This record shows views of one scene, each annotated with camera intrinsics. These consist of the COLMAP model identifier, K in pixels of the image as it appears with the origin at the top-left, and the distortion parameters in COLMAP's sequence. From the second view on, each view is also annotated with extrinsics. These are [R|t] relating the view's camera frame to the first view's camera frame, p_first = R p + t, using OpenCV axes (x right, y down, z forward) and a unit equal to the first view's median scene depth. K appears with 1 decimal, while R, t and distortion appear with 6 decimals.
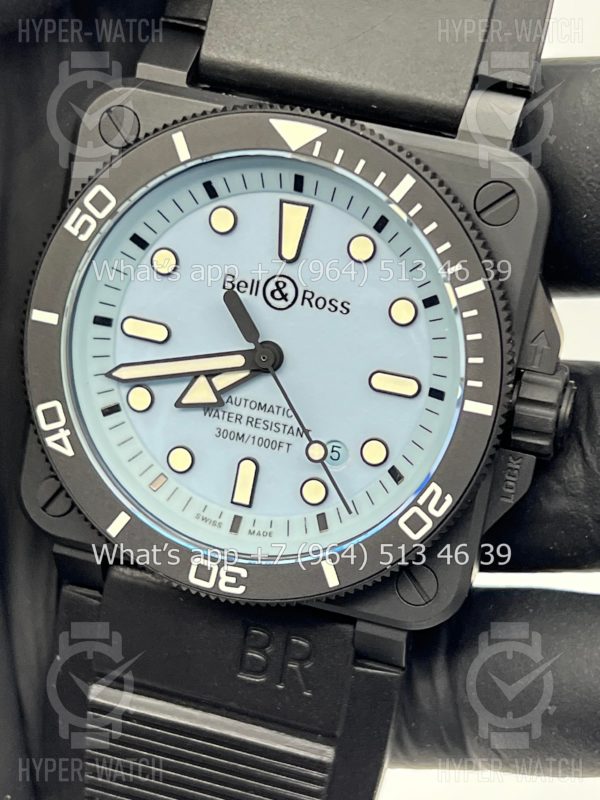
lens RADIAL K [[1827.2, 0, 308.6], [0, 1827.2, 400.9], [0, 0, 1]] dist [0.298173, 0.000000]
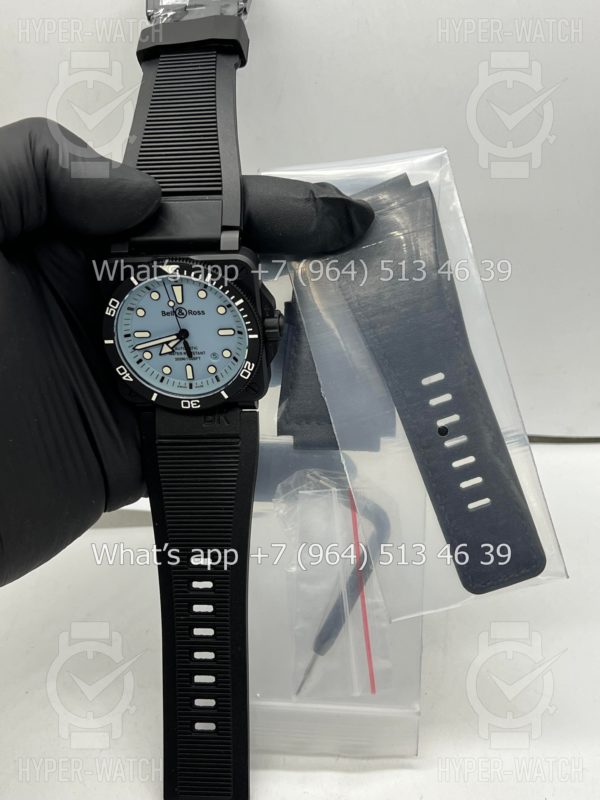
lens RADIAL K [[1166.8, 0, 305.3], [0, 1166.8, 404.7], [0, 0, 1]] dist [0.277838, 0.000000]
pose [[0.958640, -0.283279, -0.027608, 0.191962], [0.278154, 0.911880, 0.301838, -0.448957], [-0.060329, -0.297033, 0.952960, -0.903379]]
